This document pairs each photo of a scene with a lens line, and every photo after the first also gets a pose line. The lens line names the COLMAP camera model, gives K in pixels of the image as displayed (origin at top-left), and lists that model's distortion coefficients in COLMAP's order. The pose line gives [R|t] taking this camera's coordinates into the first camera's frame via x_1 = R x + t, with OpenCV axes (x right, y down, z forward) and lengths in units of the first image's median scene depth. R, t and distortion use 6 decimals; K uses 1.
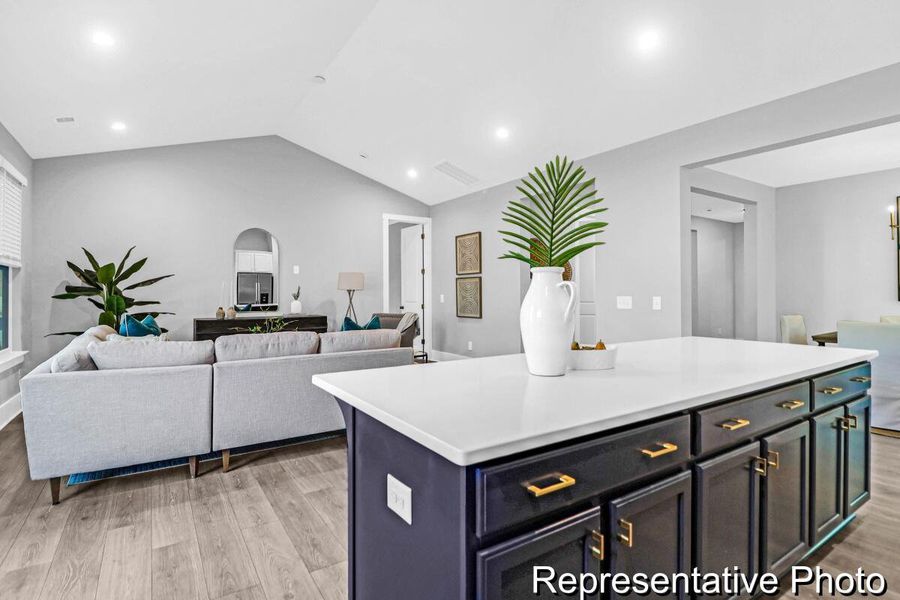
lens RADIAL K [[444.1, 0, 445.7], [0, 444.1, 291.5], [0, 0, 1]] dist [-0.003087, -0.008902]
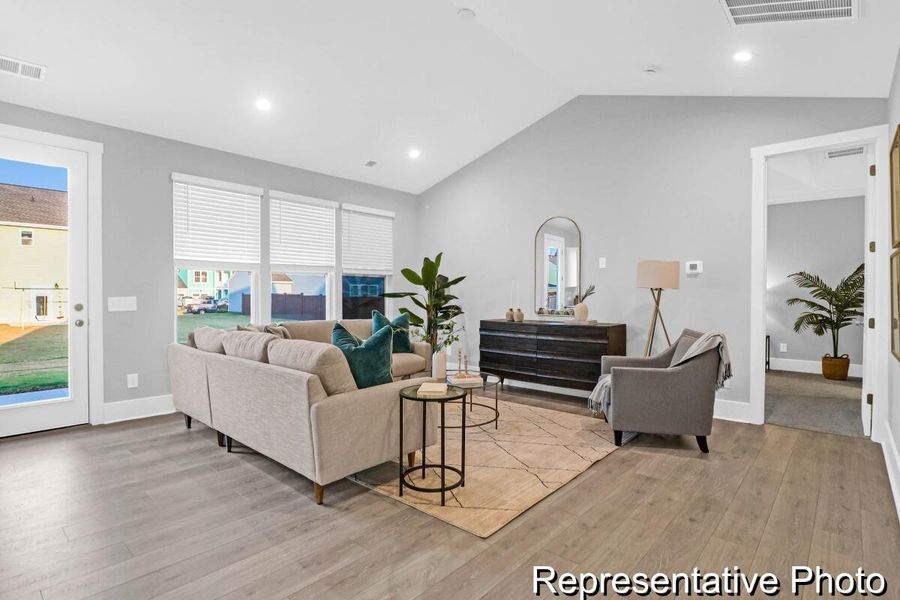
lens RADIAL K [[444.1, 0, 454.4], [0, 444.1, 300.7], [0, 0, 1]] dist [-0.003087, -0.008902]
pose [[0.265526, 0.014096, -0.964001, 0.428645], [0.001836, 0.999884, 0.015127, 0.005376], [0.964102, -0.005786, 0.265470, 0.738038]]
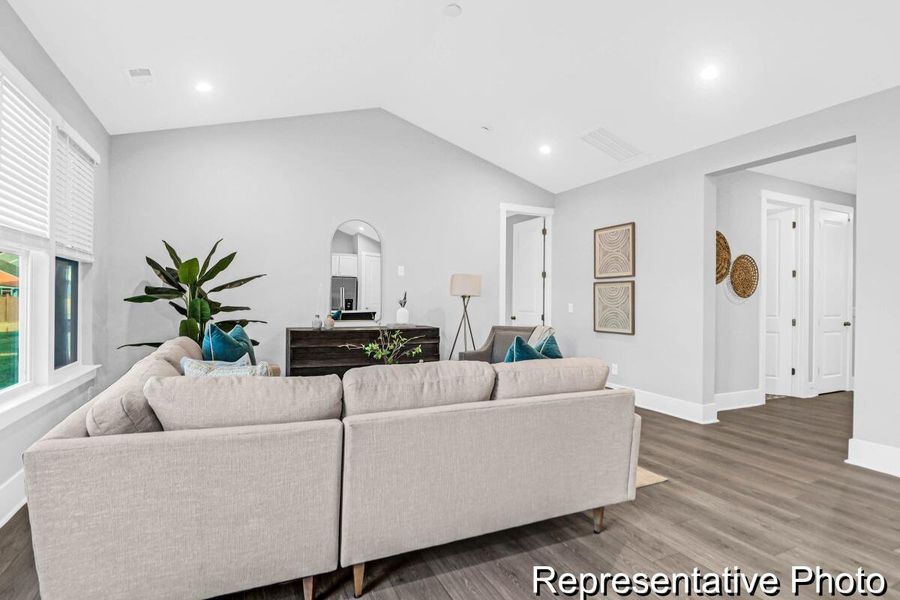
lens RADIAL K [[444.1, 0, 442.9], [0, 444.1, 304.2], [0, 0, 1]] dist [-0.003087, -0.008902]
pose [[0.988565, 0.015200, -0.150028, -0.177016], [-0.013400, 0.999826, 0.013005, 0.002230], [0.150199, -0.010846, 0.988596, 0.254360]]
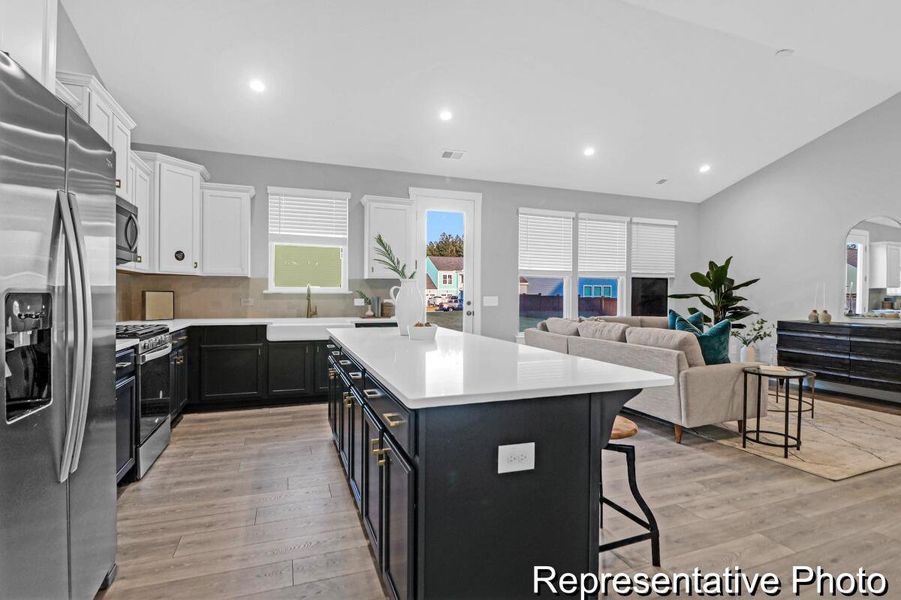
lens RADIAL K [[444.6, 0, 458.0], [0, 444.6, 298.8], [0, 0, 1]] dist [-0.003087, -0.008902]
pose [[-0.209375, 0.009068, -0.977793, 0.671845], [-0.001990, 0.999951, 0.009700, 0.004622], [0.977833, 0.003976, -0.209347, 0.527731]]
